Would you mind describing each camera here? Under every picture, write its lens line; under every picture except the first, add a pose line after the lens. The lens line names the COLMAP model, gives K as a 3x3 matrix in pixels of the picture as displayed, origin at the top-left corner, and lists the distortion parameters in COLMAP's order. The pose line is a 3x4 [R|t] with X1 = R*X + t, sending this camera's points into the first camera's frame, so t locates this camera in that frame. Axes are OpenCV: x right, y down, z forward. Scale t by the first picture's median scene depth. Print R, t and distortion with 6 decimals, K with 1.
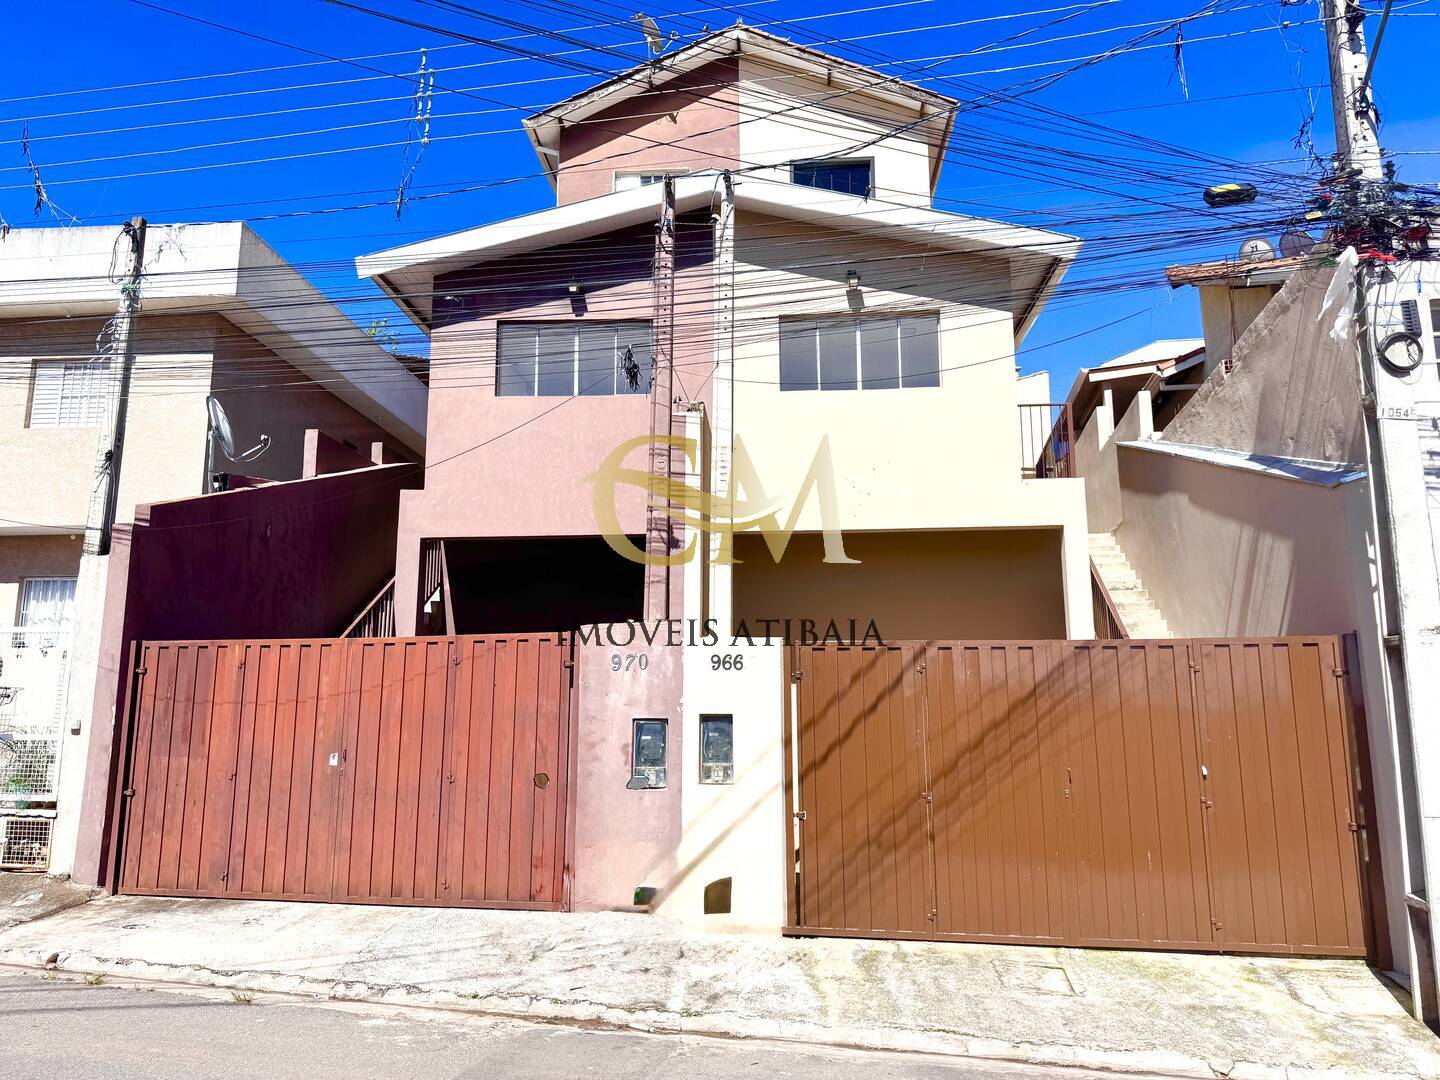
lens RADIAL K [[1013.0, 0, 709.9], [0, 1013.0, 539.1], [0, 0, 1]] dist [0.034147, -0.036469]
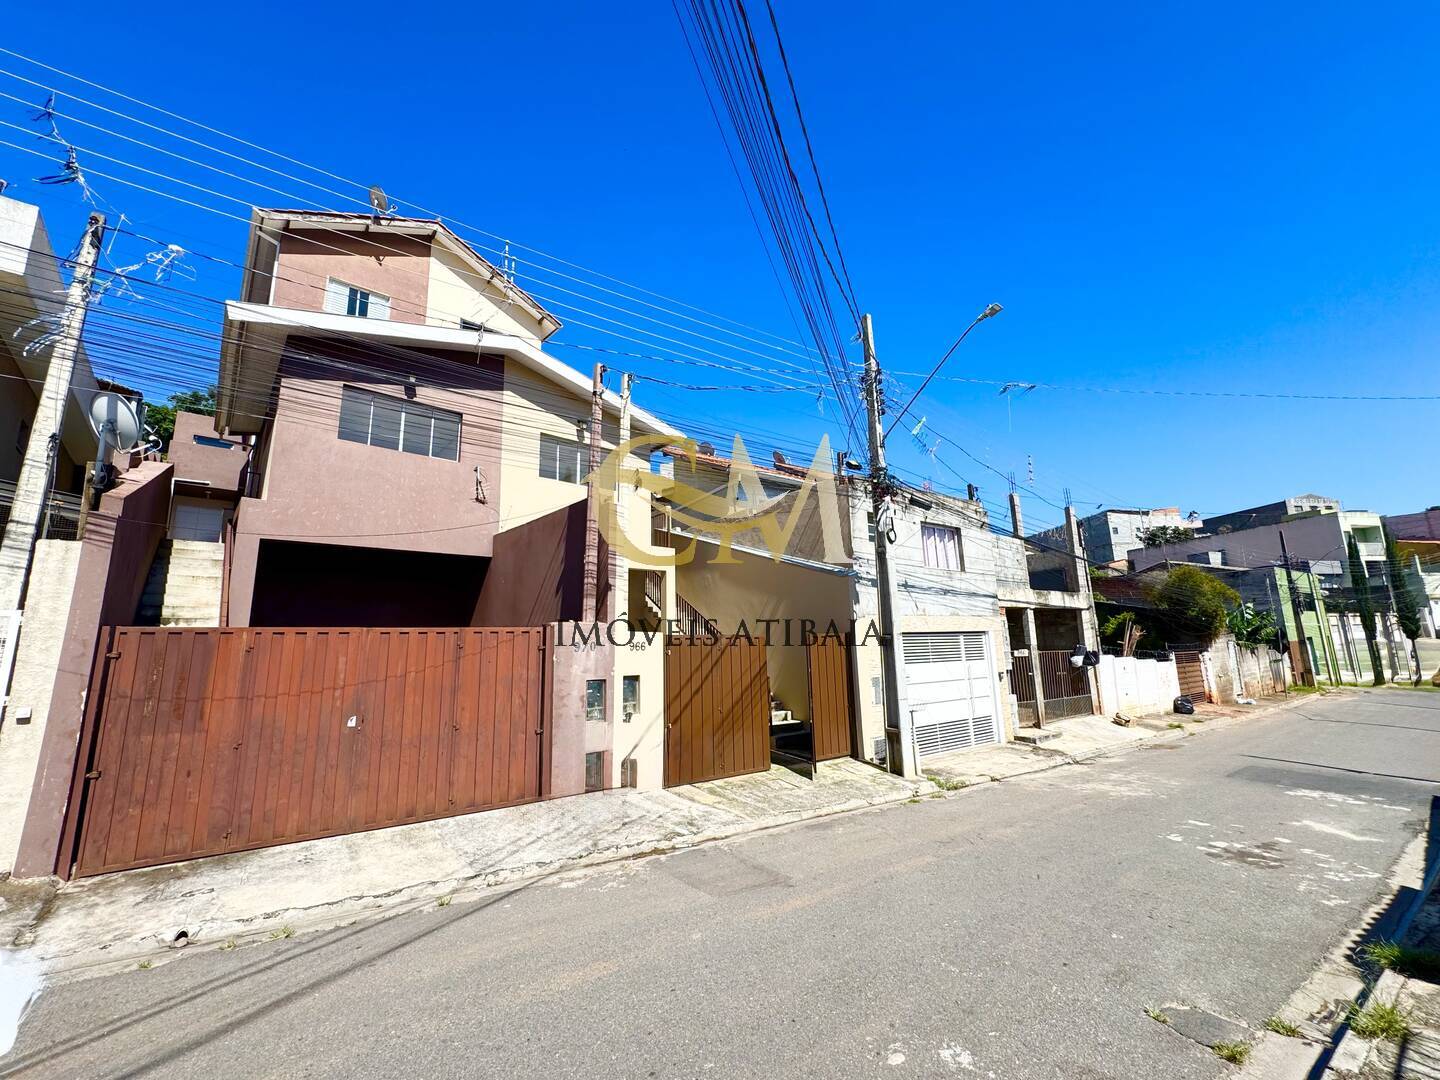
lens RADIAL K [[575.8, 0, 713.2], [0, 575.8, 542.8], [0, 0, 1]] dist [-0.002873, 0.000358]
pose [[0.698867, 0.115304, 0.705897, -0.567973], [-0.101686, 0.992913, -0.061514, -0.012200], [-0.707987, -0.028790, 0.705639, 0.154897]]
